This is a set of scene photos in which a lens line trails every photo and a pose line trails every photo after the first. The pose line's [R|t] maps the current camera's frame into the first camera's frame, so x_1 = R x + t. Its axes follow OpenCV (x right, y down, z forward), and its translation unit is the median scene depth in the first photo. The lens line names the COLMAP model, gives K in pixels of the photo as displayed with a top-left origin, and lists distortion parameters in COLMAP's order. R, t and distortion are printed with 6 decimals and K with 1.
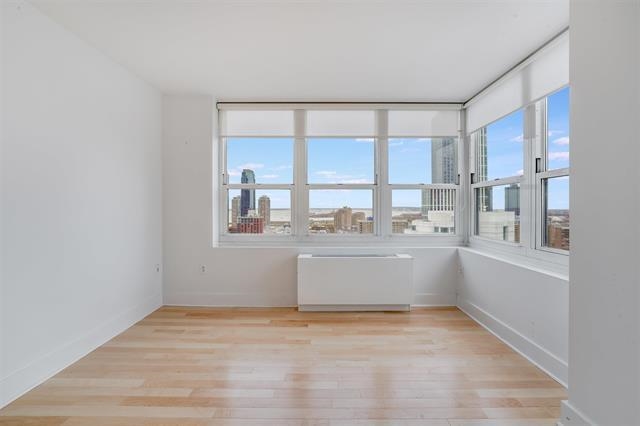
lens RADIAL K [[267.3, 0, 317.9], [0, 267.3, 209.3], [0, 0, 1]] dist [-0.004736, 0.000646]
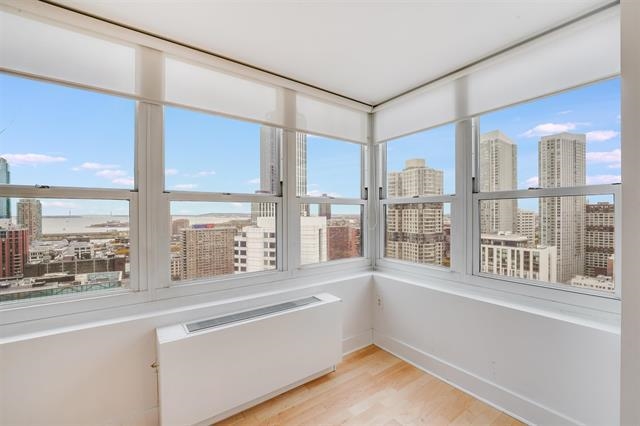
lens RADIAL K [[269.4, 0, 318.5], [0, 269.4, 215.5], [0, 0, 1]] dist [-0.012959, 0.002069]
pose [[0.808228, -0.008159, 0.588813, -0.120390], [0.007214, 0.999966, 0.003953, -0.047946], [-0.588825, 0.001052, 0.808260, 0.409365]]
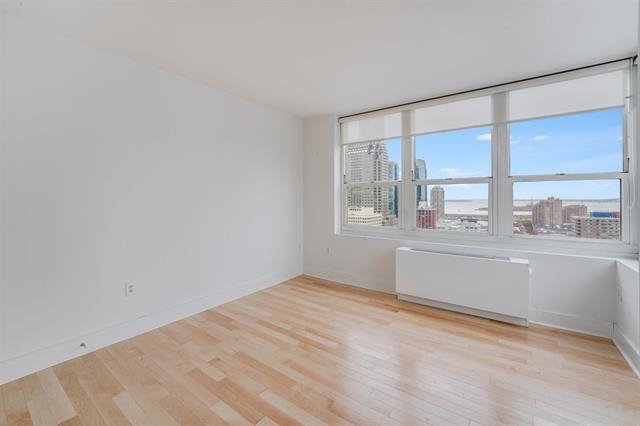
lens RADIAL K [[267.3, 0, 315.8], [0, 267.3, 199.1], [0, 0, 1]] dist [-0.004736, 0.000646]
pose [[0.807276, -0.002392, -0.590169, 0.289108], [-0.000770, 0.999987, -0.005106, -0.017372], [0.590174, 0.004577, 0.807263, -0.072304]]
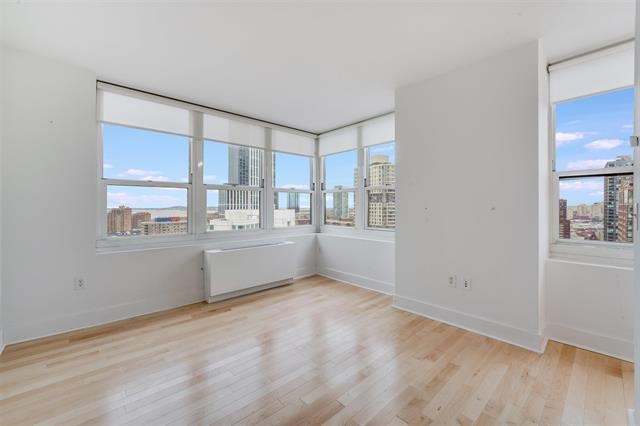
lens RADIAL K [[269.4, 0, 322.6], [0, 269.4, 206.9], [0, 0, 1]] dist [-0.012959, 0.002069]
pose [[0.724631, -0.002176, 0.689134, -0.467639], [0.006416, 0.999973, -0.003589, 0.002864], [-0.689107, 0.007023, 0.724625, -0.092013]]
